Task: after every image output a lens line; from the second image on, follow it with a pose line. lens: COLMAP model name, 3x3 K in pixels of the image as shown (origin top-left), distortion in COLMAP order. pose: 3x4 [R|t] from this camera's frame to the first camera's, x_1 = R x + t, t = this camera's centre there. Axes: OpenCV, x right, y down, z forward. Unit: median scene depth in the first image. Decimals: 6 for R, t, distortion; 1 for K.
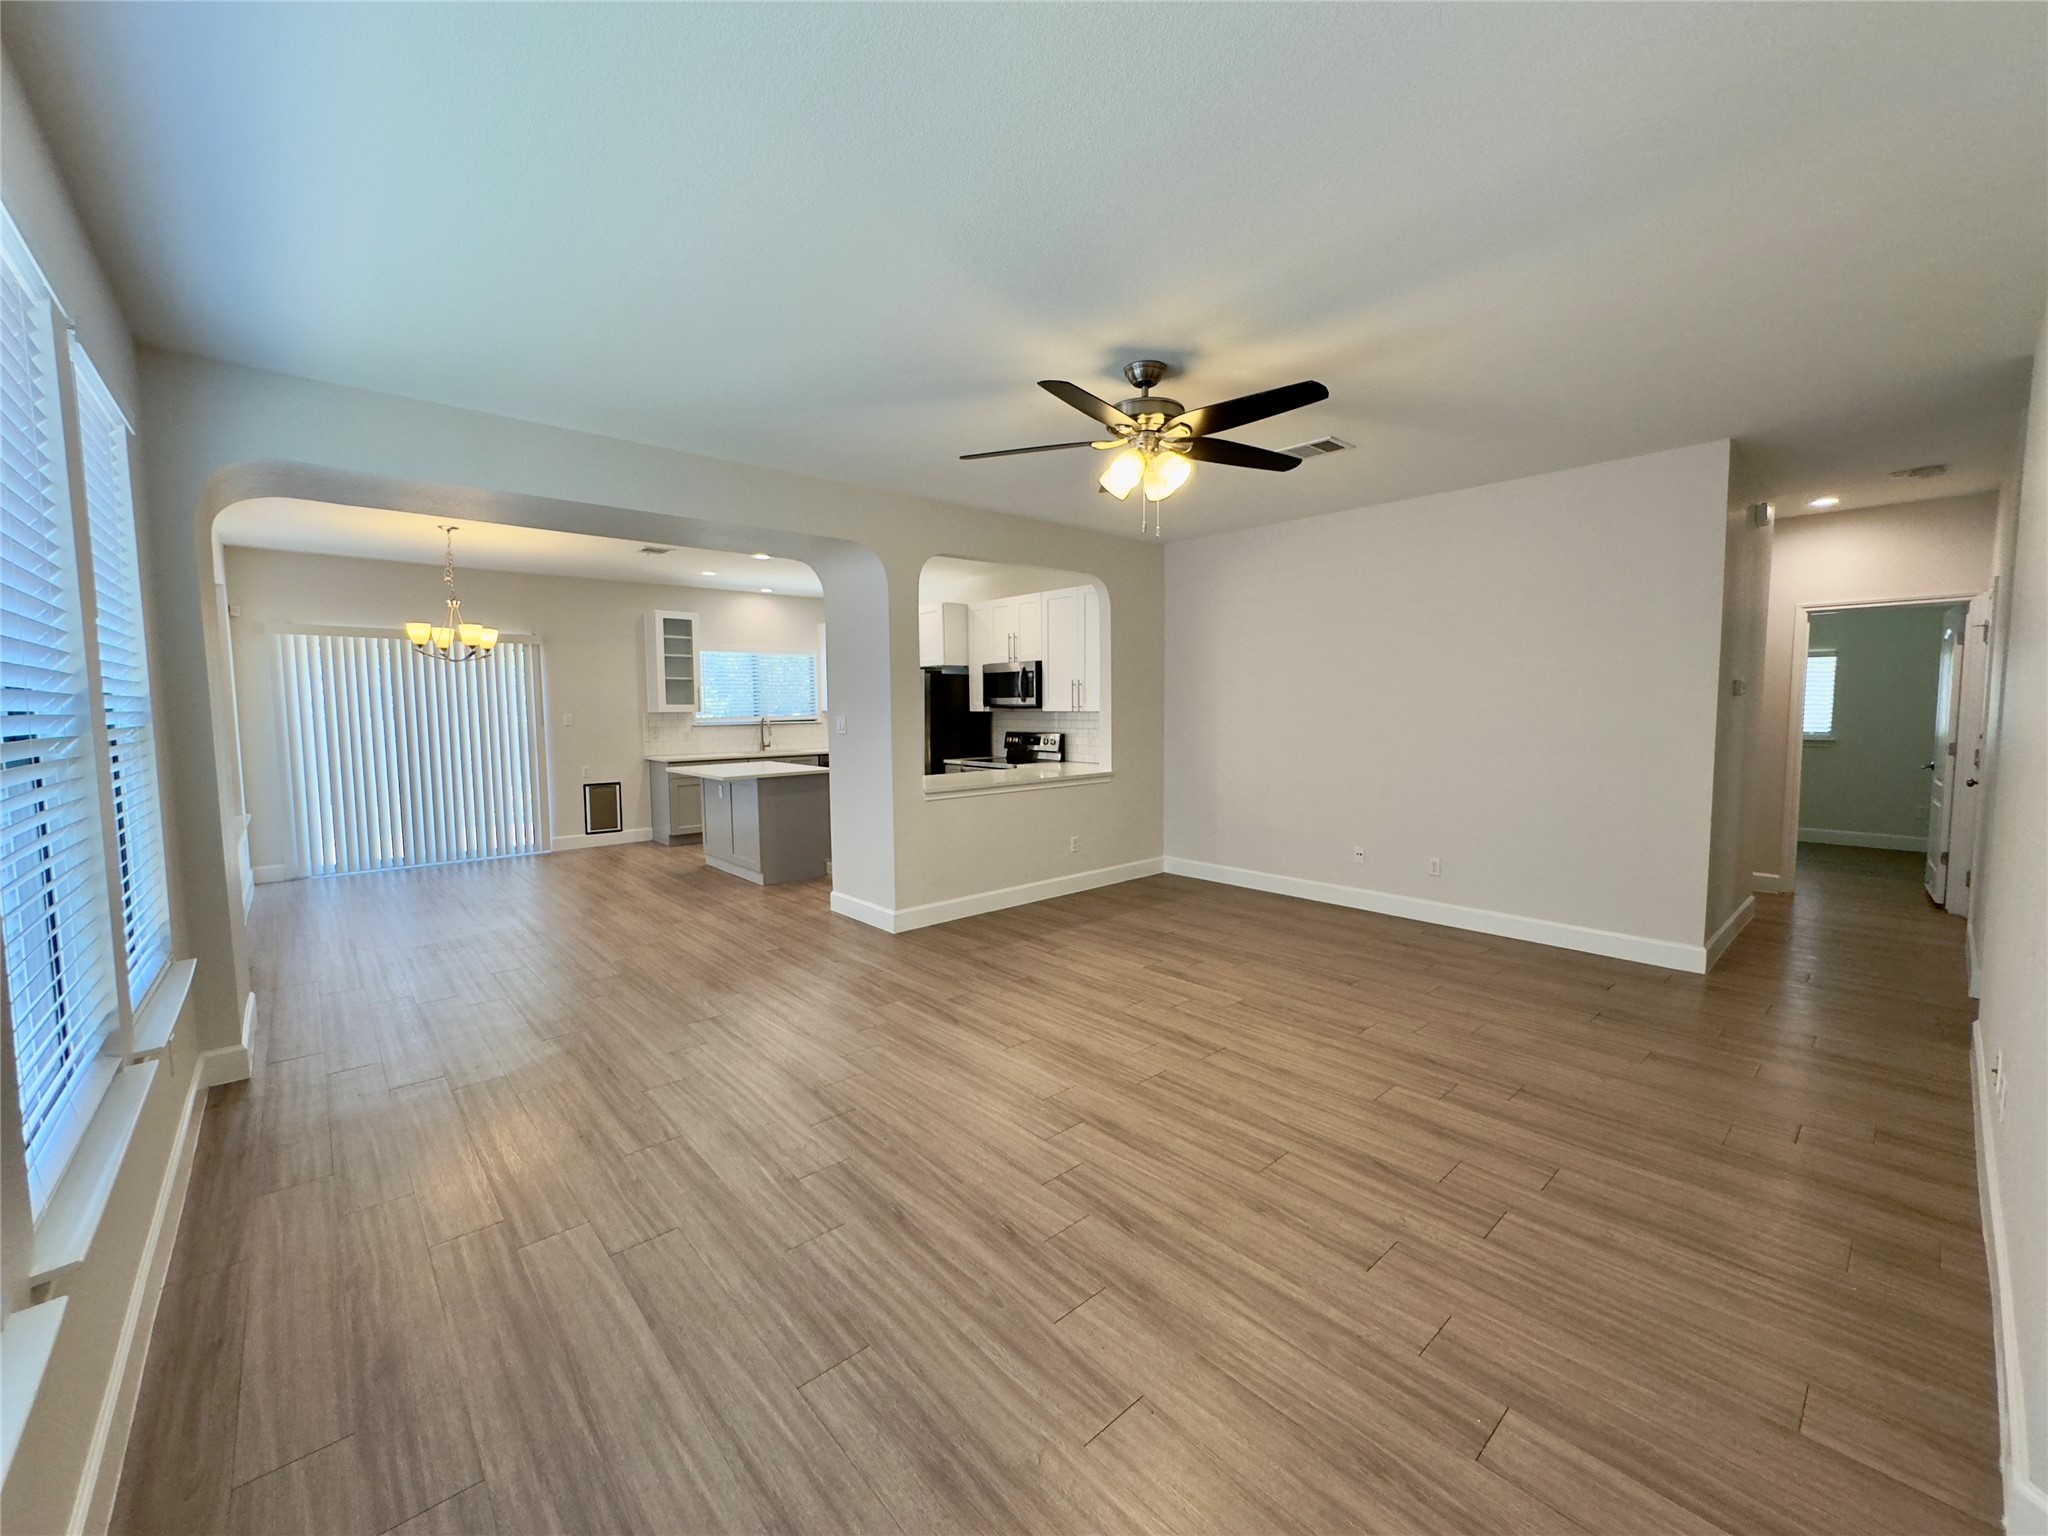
lens RADIAL K [[816.3, 0, 1023.2], [0, 816.3, 773.9], [0, 0, 1]] dist [-0.000637, 0.000088]
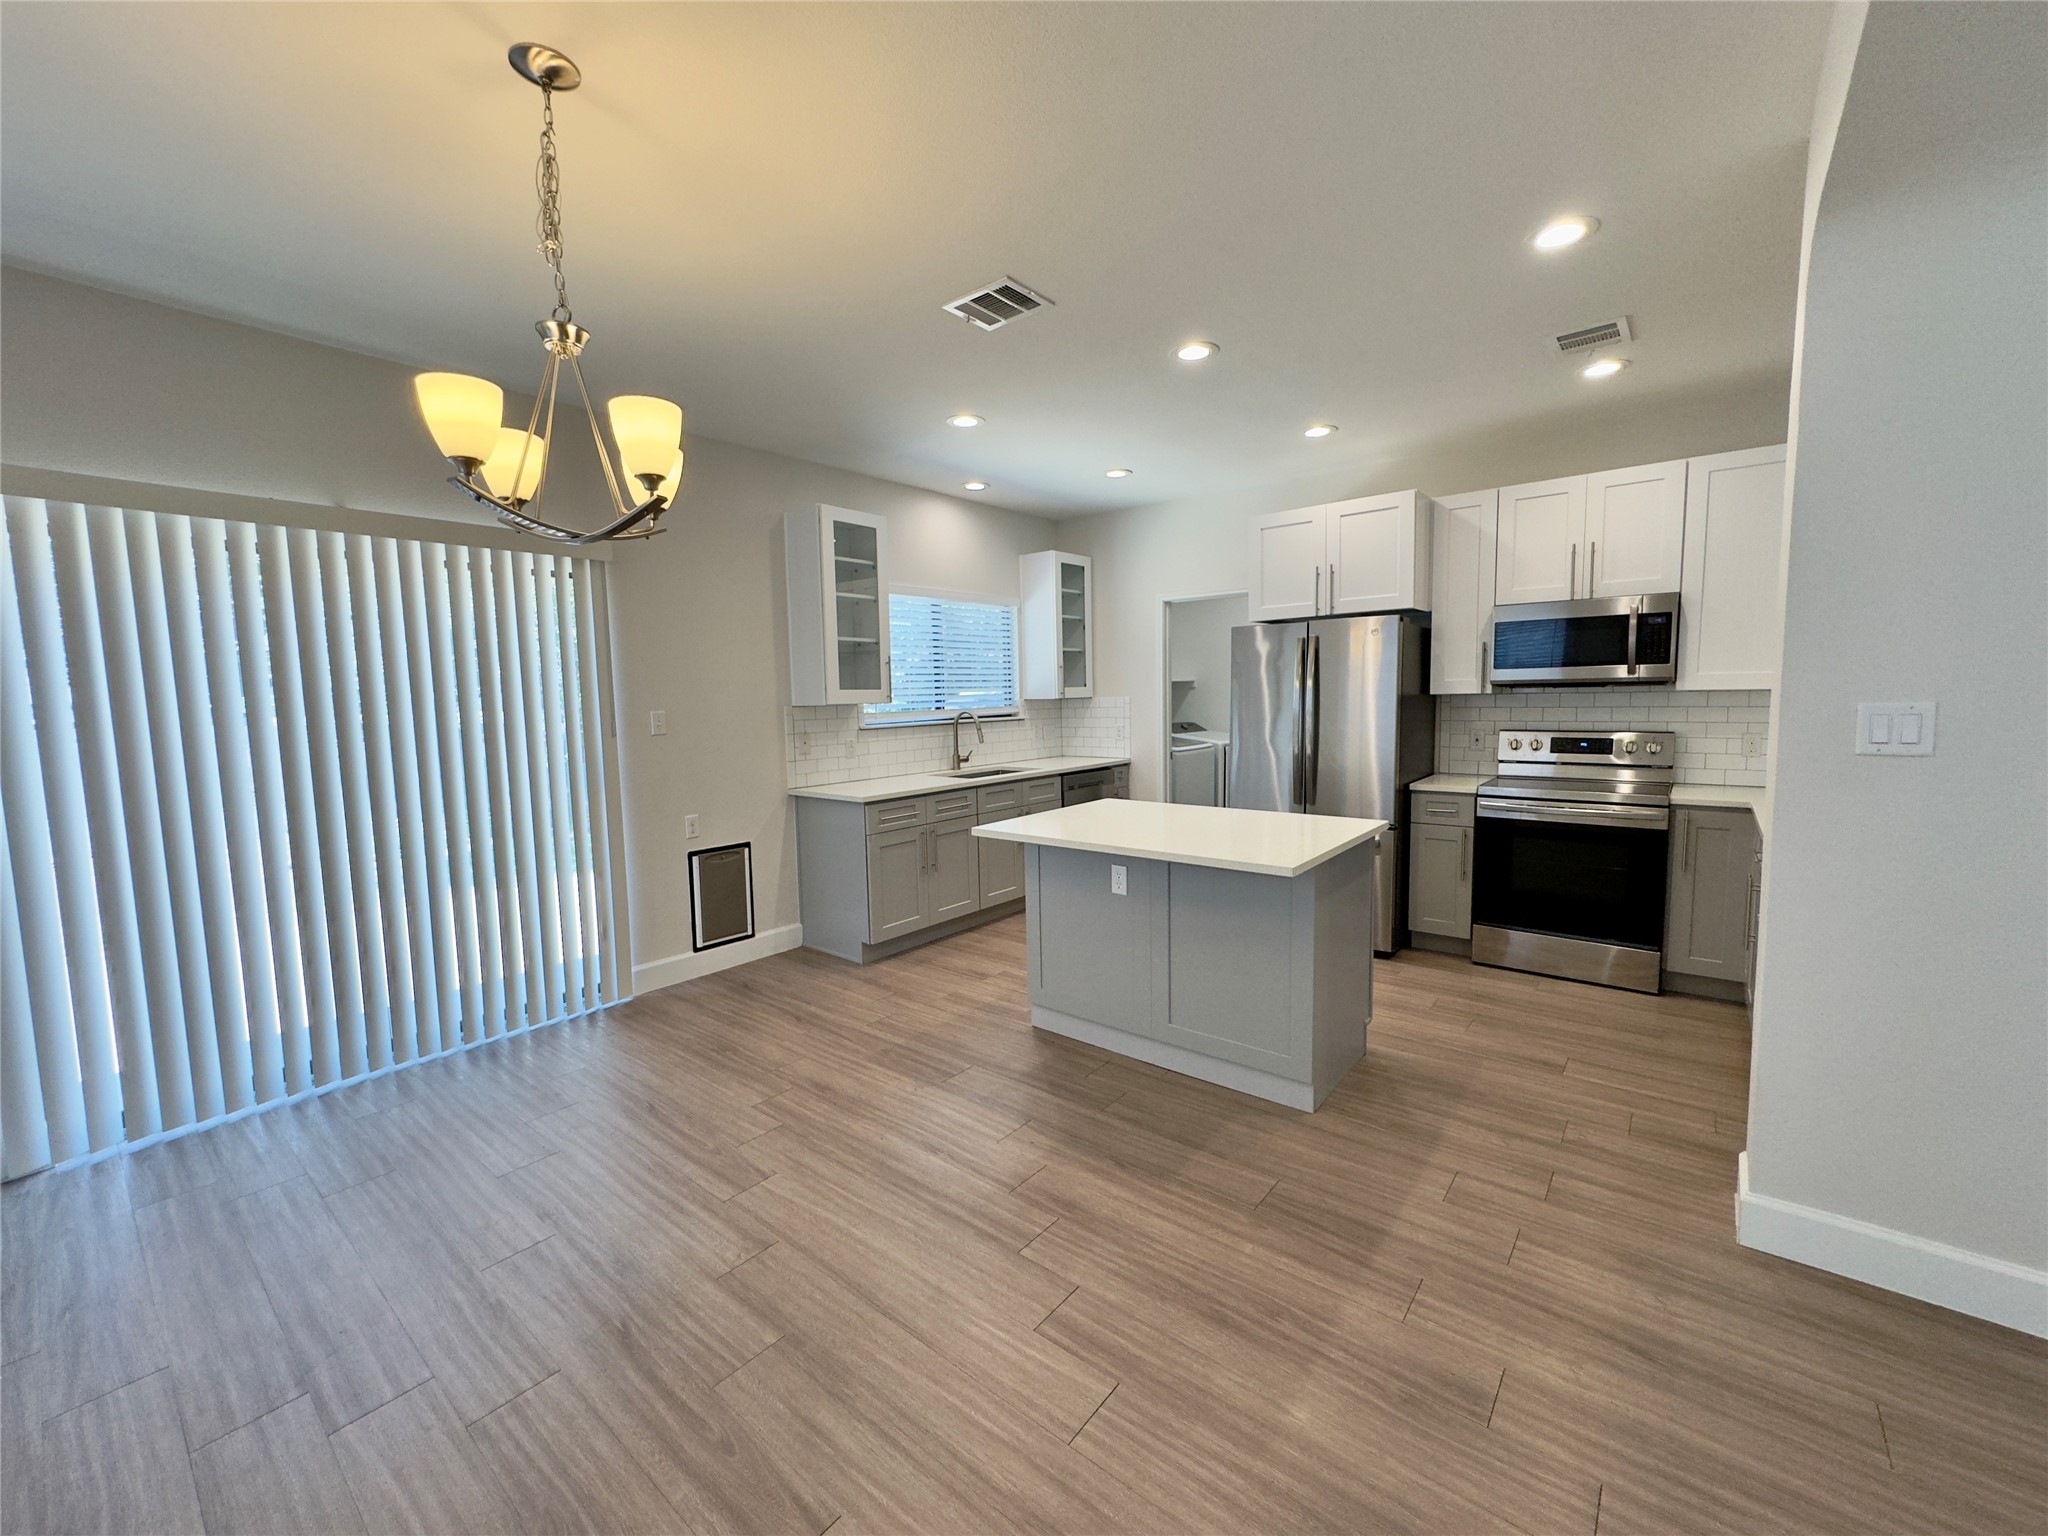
lens RADIAL K [[816.3, 0, 1023.2], [0, 816.3, 773.9], [0, 0, 1]] dist [-0.000637, 0.000088]
pose [[0.977645, -0.021200, 0.209192, -0.427644], [0.016370, 0.999558, 0.024796, -0.041981], [-0.209626, -0.020817, 0.977560, 0.458437]]
